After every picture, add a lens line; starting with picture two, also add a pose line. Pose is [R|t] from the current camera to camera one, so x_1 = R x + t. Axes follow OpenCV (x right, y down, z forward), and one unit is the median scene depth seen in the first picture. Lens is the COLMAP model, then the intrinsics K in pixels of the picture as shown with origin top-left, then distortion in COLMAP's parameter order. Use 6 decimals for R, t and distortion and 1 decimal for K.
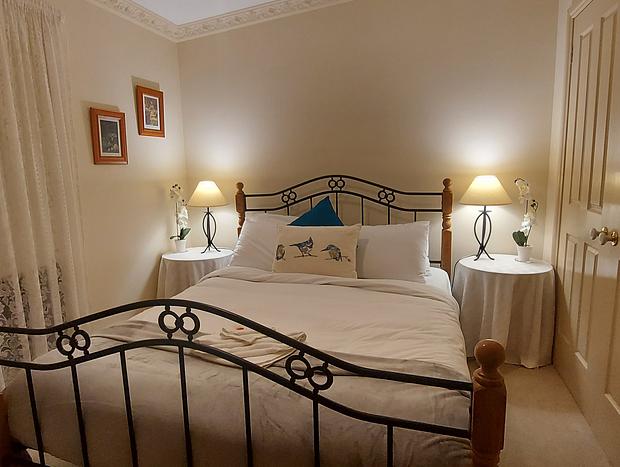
lens RADIAL K [[415.2, 0, 307.7], [0, 415.2, 231.6], [0, 0, 1]] dist [-0.012158, -0.001924]
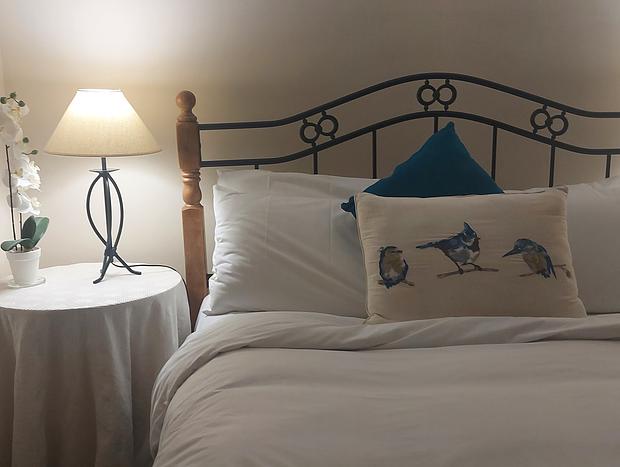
lens RADIAL K [[763.5, 0, 310.1], [0, 763.5, 234.7], [0, 0, 1]] dist [0.131813, 0.000000]
pose [[0.930104, -0.059685, 0.362414, -0.345260], [0.046245, 0.997886, 0.045655, -0.014362], [-0.364373, -0.025704, 0.930898, 0.308191]]
